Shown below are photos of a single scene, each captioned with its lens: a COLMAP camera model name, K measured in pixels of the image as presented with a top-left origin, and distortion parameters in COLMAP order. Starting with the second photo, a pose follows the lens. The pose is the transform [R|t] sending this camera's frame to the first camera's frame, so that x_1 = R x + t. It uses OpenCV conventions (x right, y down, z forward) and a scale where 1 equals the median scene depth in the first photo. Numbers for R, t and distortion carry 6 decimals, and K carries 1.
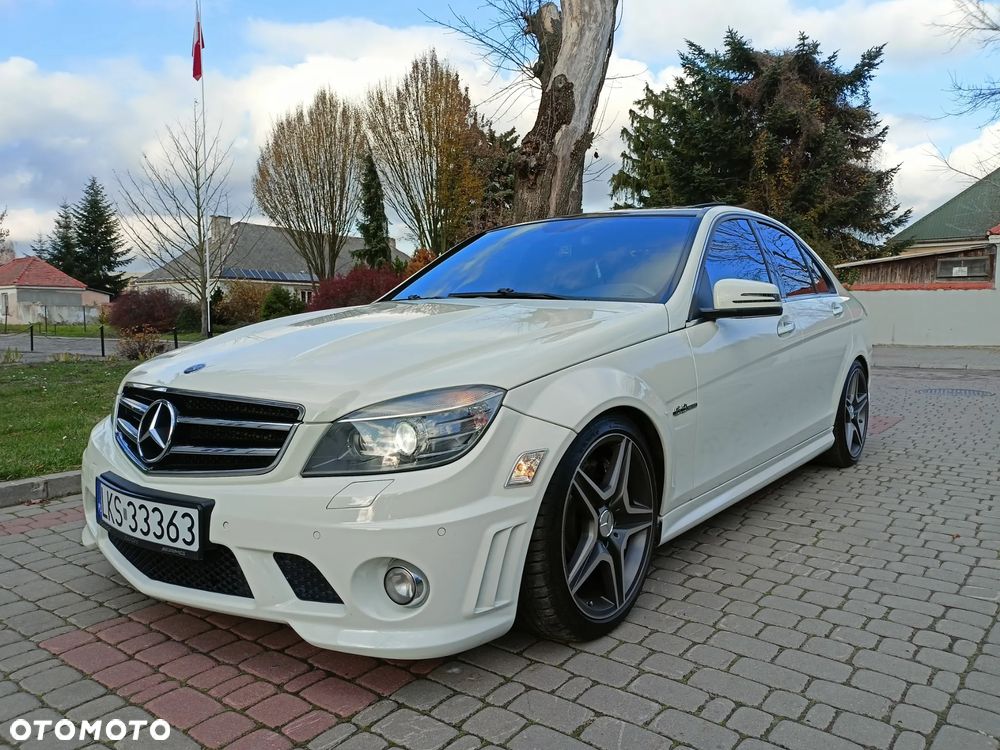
lens RADIAL K [[734.5, 0, 496.9], [0, 734.5, 377.0], [0, 0, 1]] dist [0.029507, -0.030048]
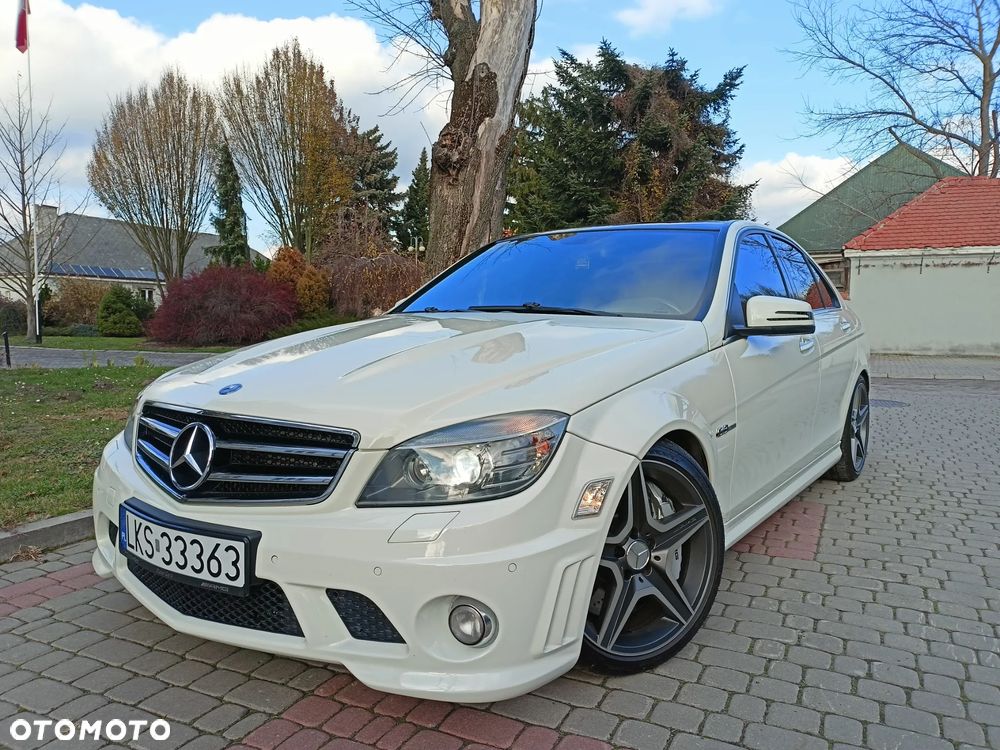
lens RADIAL K [[739.5, 0, 495.0], [0, 739.5, 369.2], [0, 0, 1]] dist [0.068508, -0.096191]
pose [[0.982758, -0.002522, 0.184877, -0.020910], [0.005489, 0.999864, -0.015542, -0.004028], [-0.184813, 0.016289, 0.982639, 0.026287]]
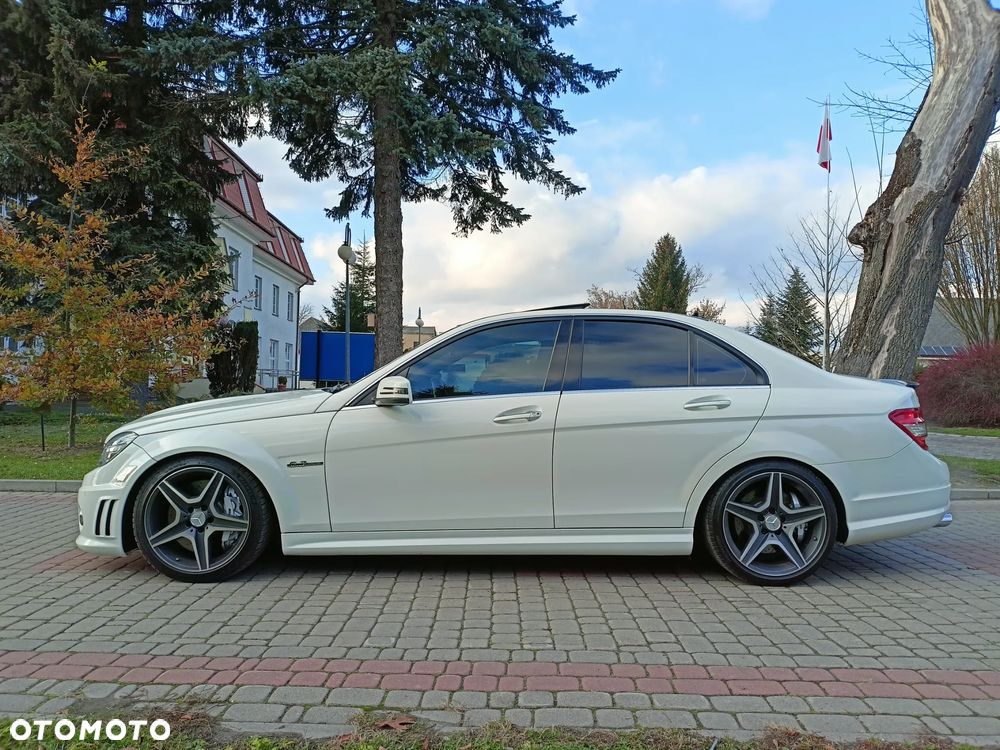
lens RADIAL K [[722.2, 0, 500.0], [0, 722.2, 375.0], [0, 0, 1]] dist [0.052934, -0.047381]
pose [[0.633636, -0.004236, -0.773620, 0.133857], [-0.080027, 0.994261, -0.070991, -0.005252], [0.769481, 0.106893, 0.629660, 0.028606]]
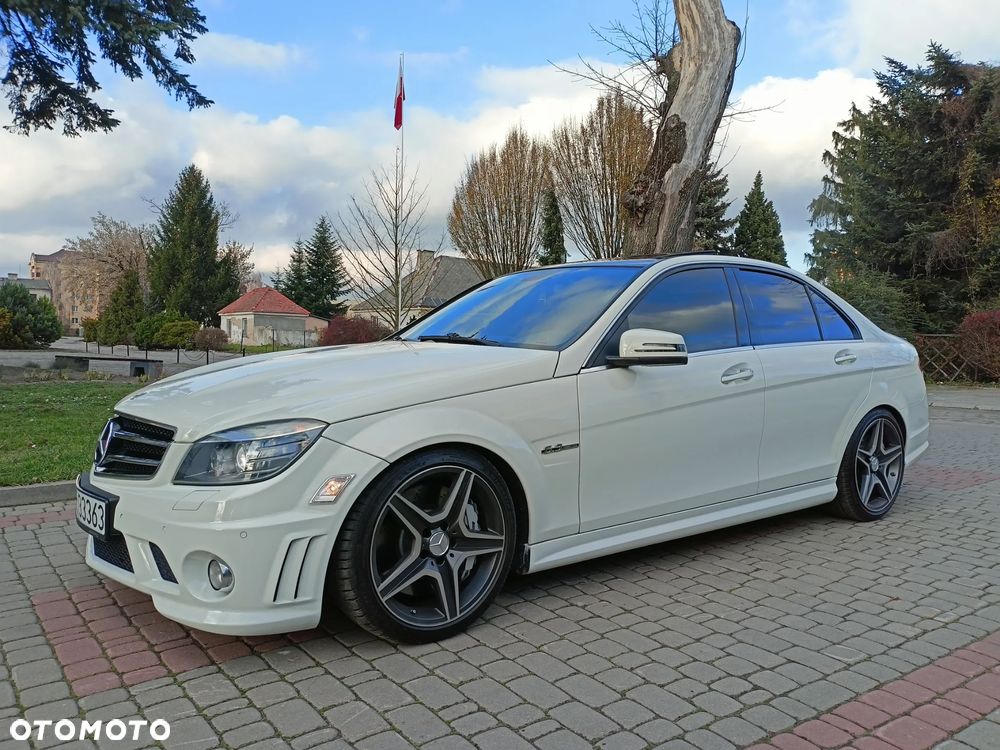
lens RADIAL K [[726.5, 0, 497.0], [0, 726.5, 377.0], [0, 0, 1]] dist [0.045281, -0.048064]
pose [[0.966146, 0.031472, -0.256068, 0.035432], [-0.041158, 0.998622, -0.032552, -0.001914], [0.254691, 0.041989, 0.966110, -0.006009]]
